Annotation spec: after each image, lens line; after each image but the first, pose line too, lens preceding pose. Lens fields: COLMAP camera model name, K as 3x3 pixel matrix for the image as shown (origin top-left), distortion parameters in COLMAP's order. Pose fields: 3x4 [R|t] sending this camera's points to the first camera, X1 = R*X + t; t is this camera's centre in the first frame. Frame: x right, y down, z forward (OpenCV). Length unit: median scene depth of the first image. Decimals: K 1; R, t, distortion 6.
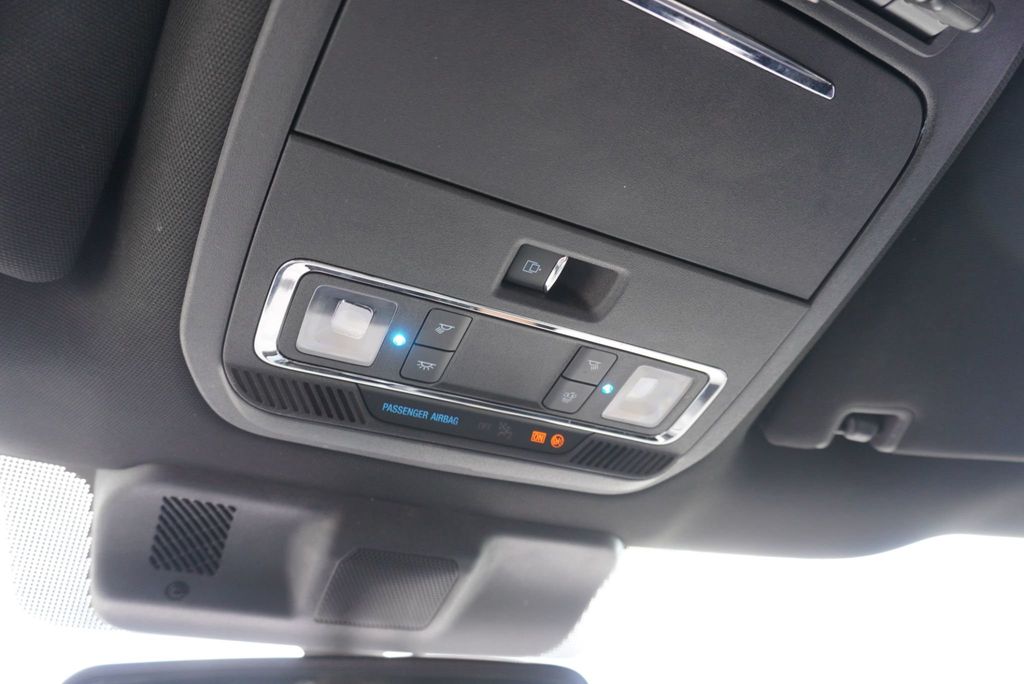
lens RADIAL K [[688.3, 0, 512.0], [0, 688.3, 342.0], [0, 0, 1]] dist [-0.026848, 0.023934]
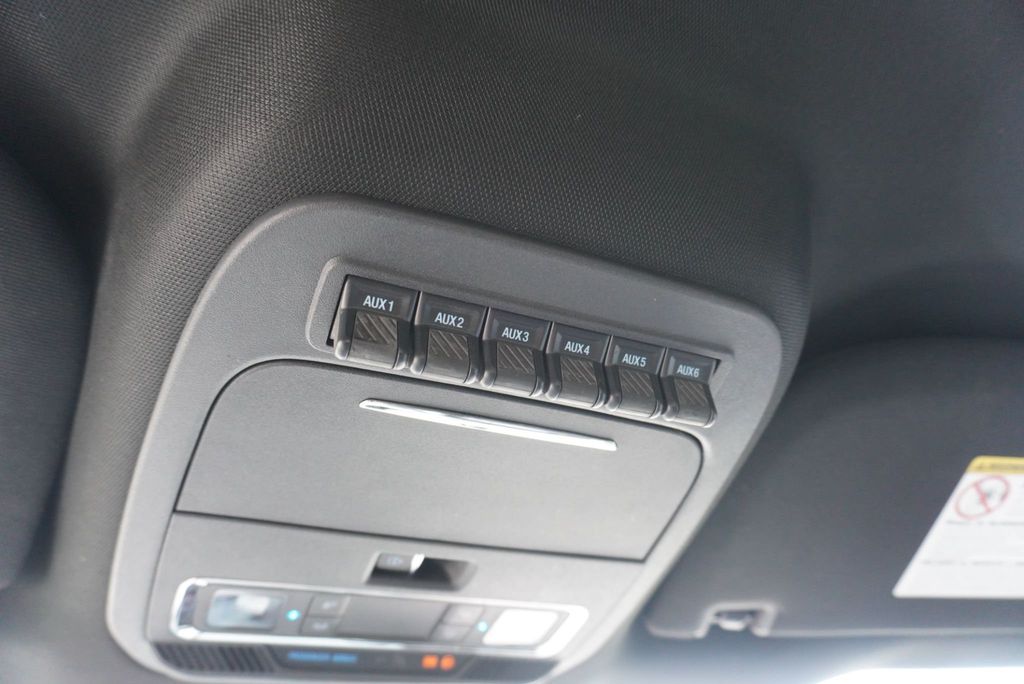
lens RADIAL K [[688.3, 0, 512.0], [0, 688.3, 342.0], [0, 0, 1]] dist [-0.026848, 0.023934]
pose [[0.998694, -0.039428, -0.032507, 0.253584], [0.038990, 0.999142, -0.013983, -0.410576], [0.033031, 0.012697, 0.999374, -0.178339]]
